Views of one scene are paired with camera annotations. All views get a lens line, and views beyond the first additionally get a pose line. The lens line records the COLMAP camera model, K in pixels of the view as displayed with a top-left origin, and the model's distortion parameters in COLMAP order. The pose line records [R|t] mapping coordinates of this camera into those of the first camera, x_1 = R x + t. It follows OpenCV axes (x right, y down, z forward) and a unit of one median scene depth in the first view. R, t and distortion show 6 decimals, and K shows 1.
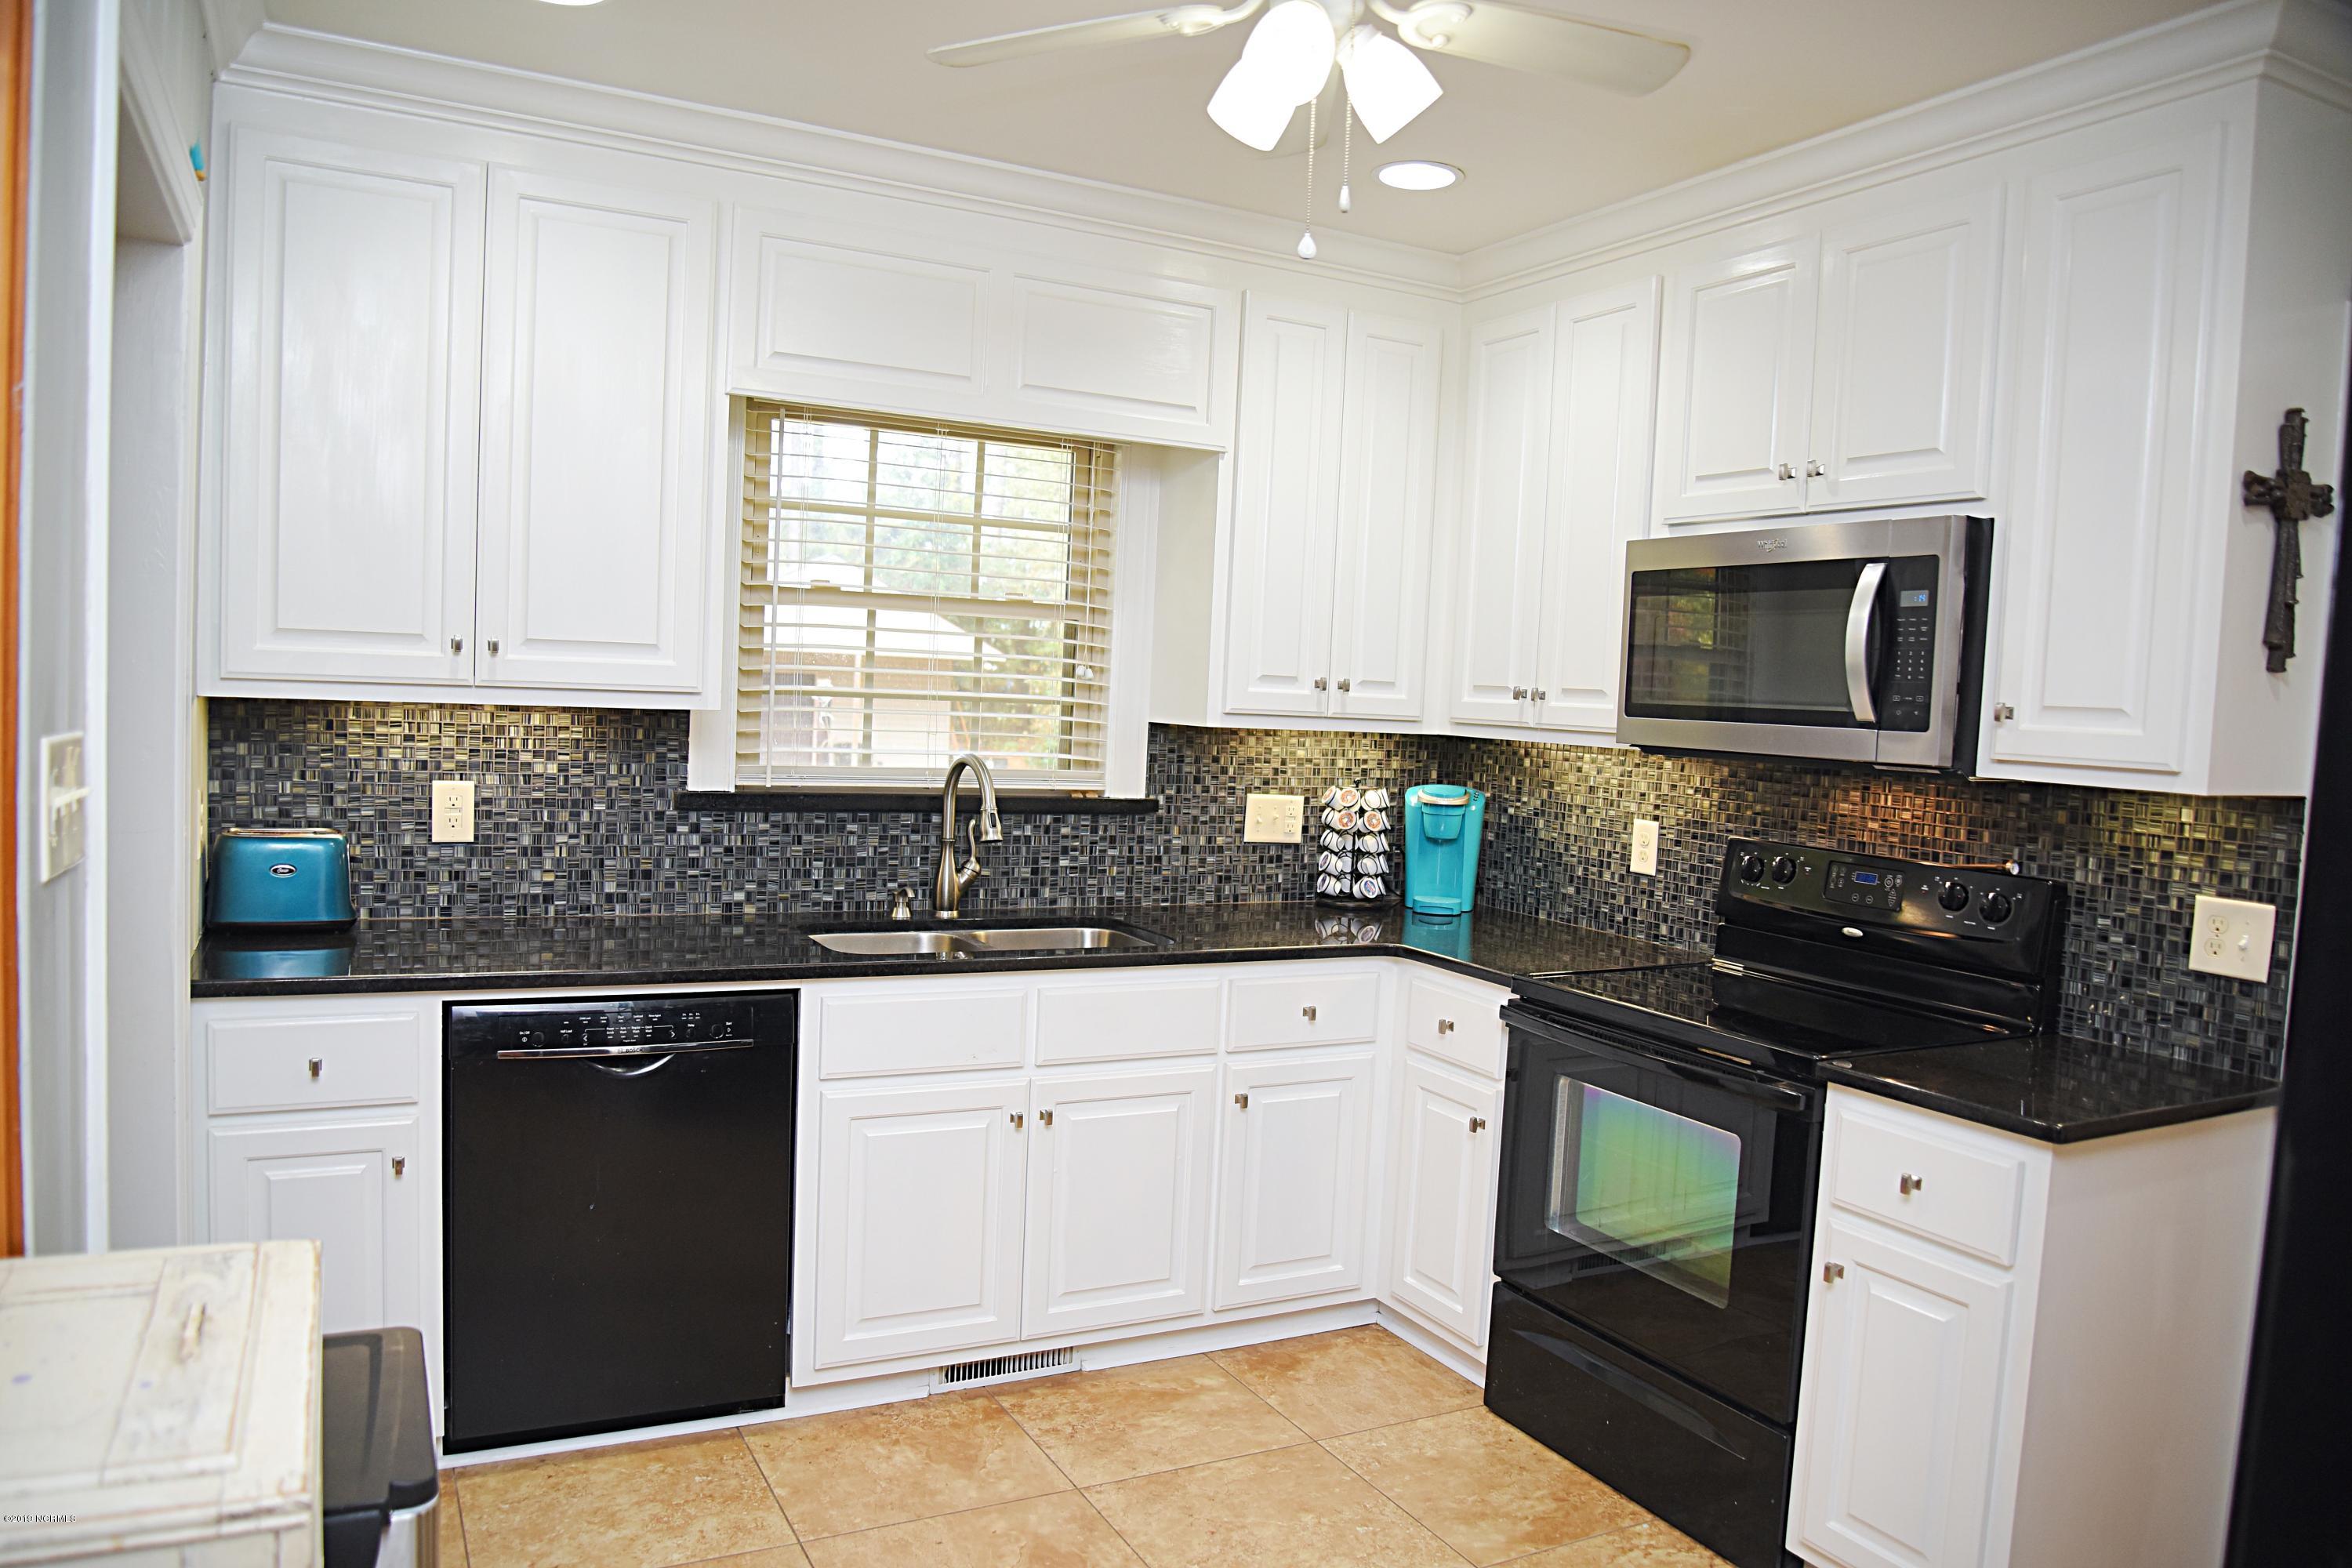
lens RADIAL K [[1646.6, 0, 1164.7], [0, 1646.6, 790.4], [0, 0, 1]] dist [-0.066432, 0.026950]
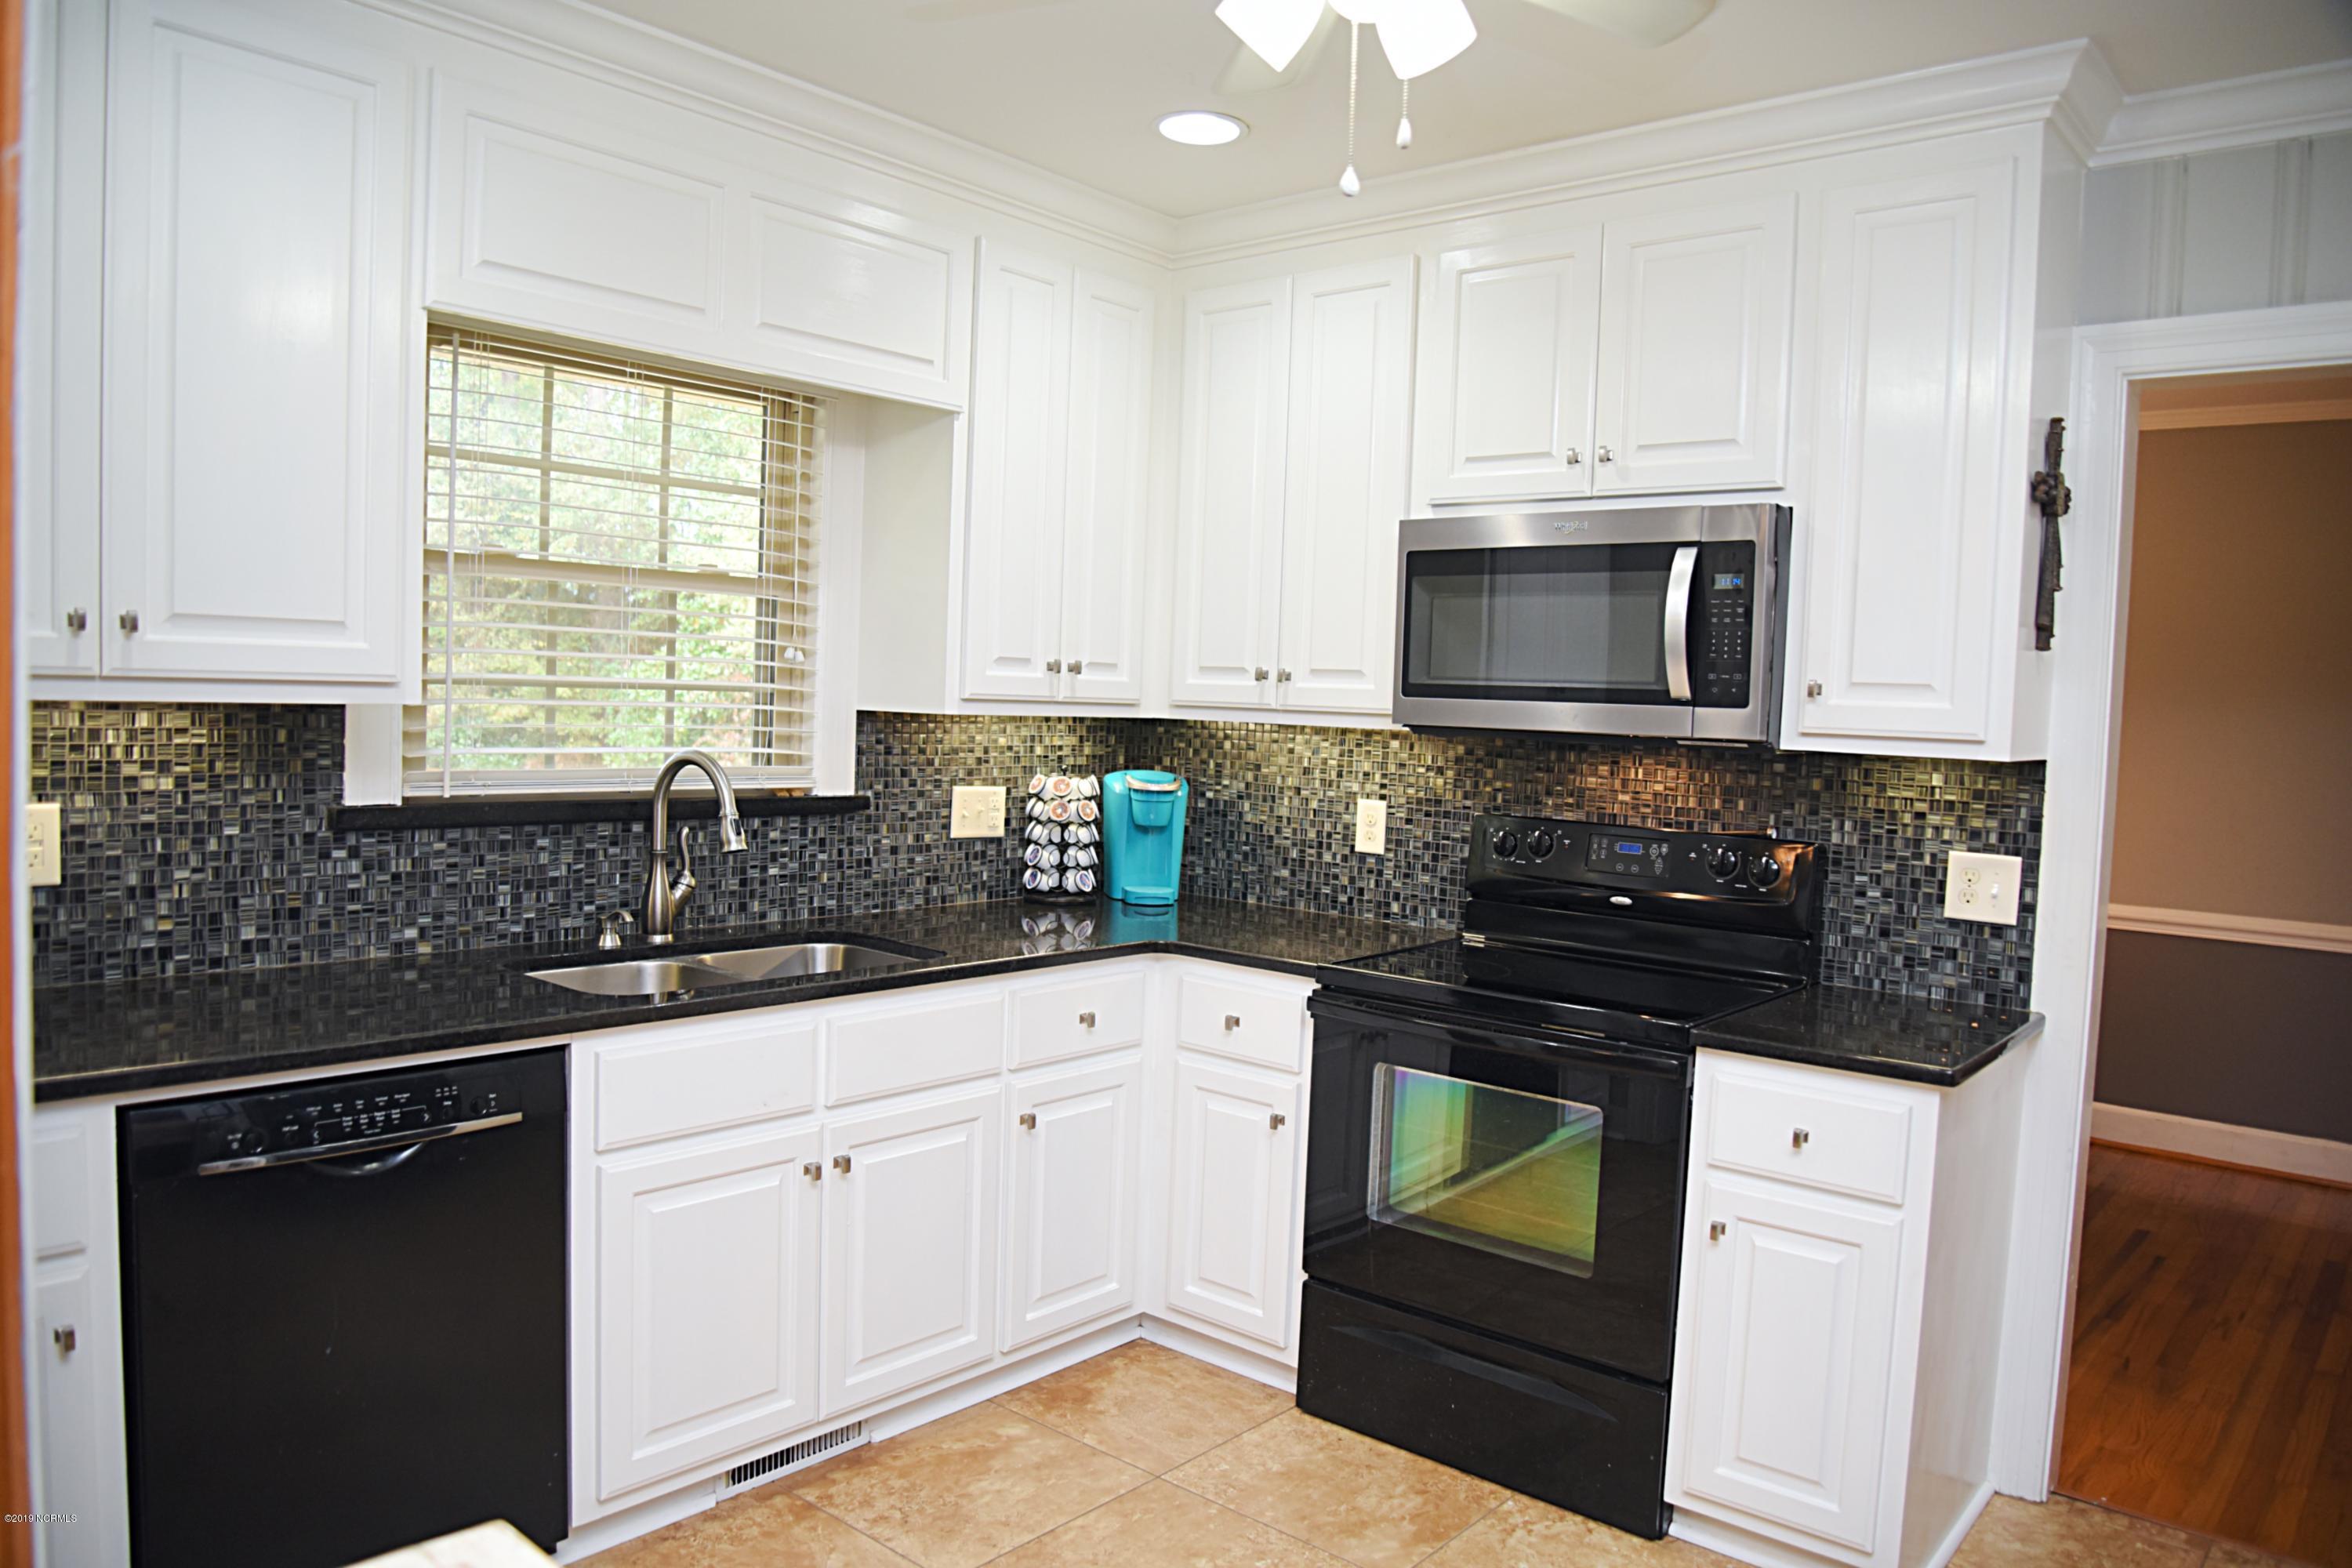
lens RADIAL K [[1646.6, 0, 1177.6], [0, 1646.6, 788.6], [0, 0, 1]] dist [-0.066432, 0.026950]
pose [[0.927915, -0.033043, 0.371325, -0.220385], [0.029383, 0.999448, 0.015511, -0.009016], [-0.371632, -0.003482, 0.928373, 0.123746]]
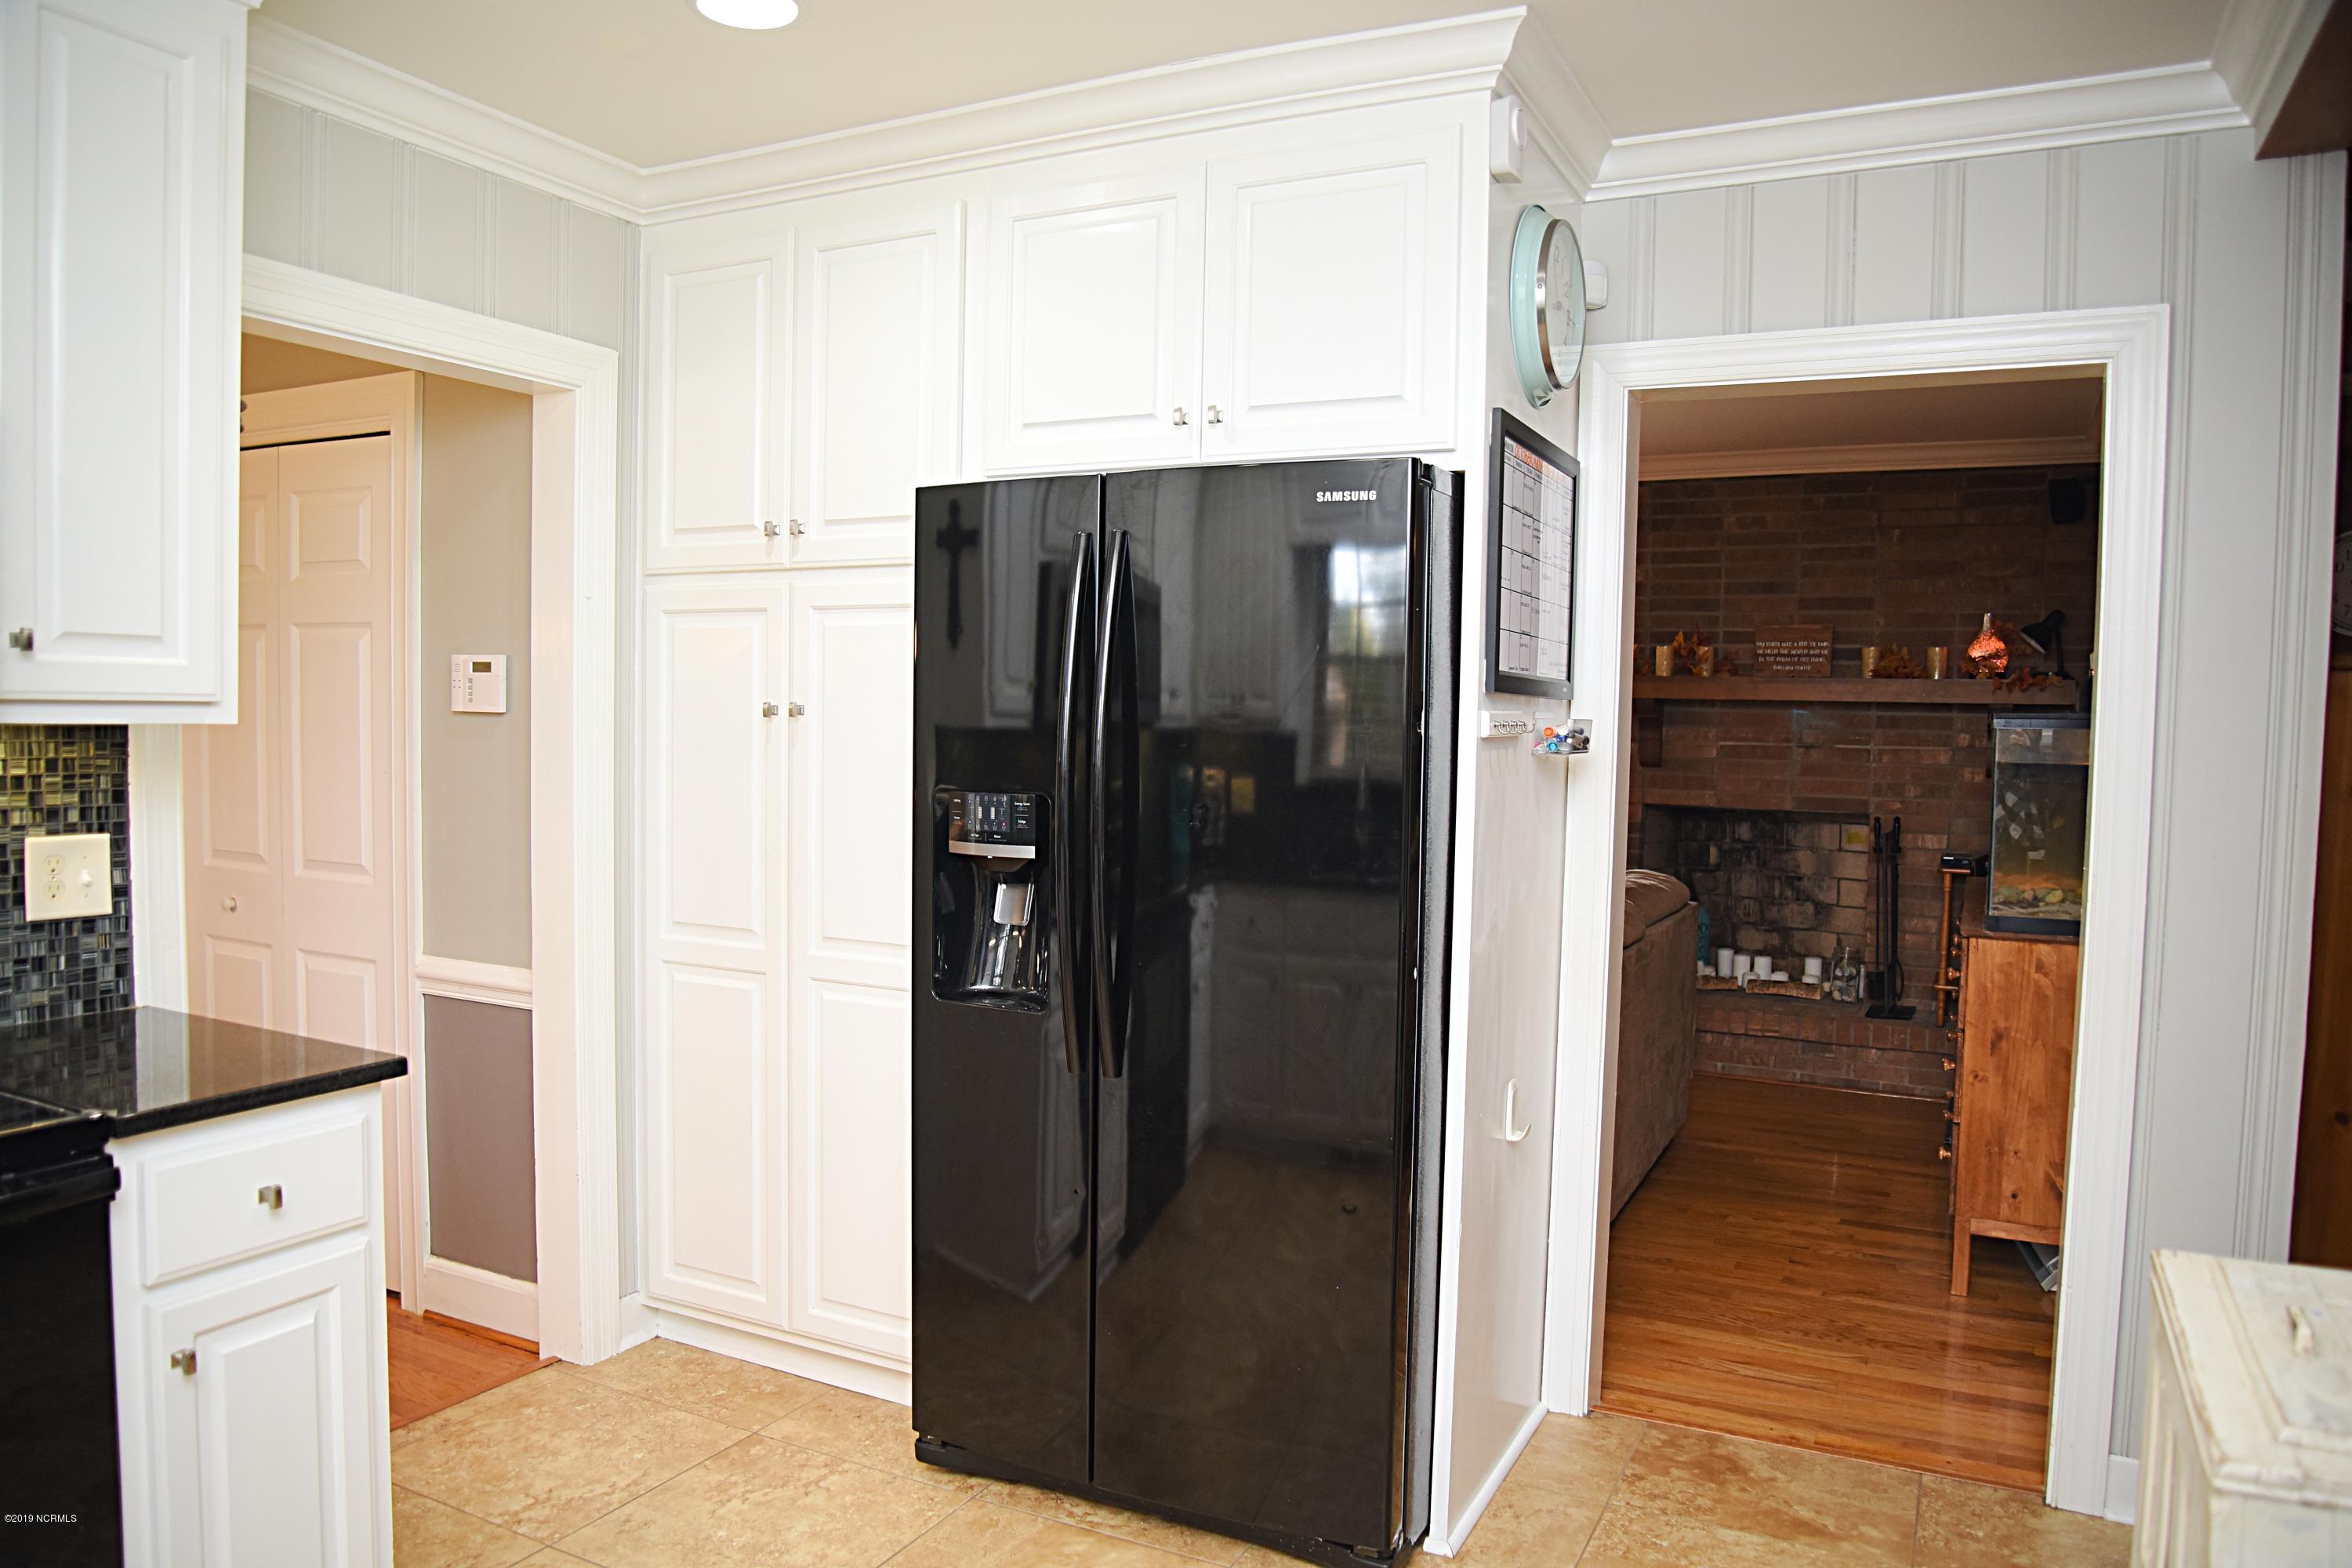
lens RADIAL K [[1646.6, 0, 1182.5], [0, 1646.6, 787.7], [0, 0, 1]] dist [-0.066432, 0.026950]
pose [[-0.559046, -0.098917, 0.823215, -0.363682], [0.006526, 0.992302, 0.123667, -0.055476], [-0.829111, 0.074508, -0.554097, 0.774931]]
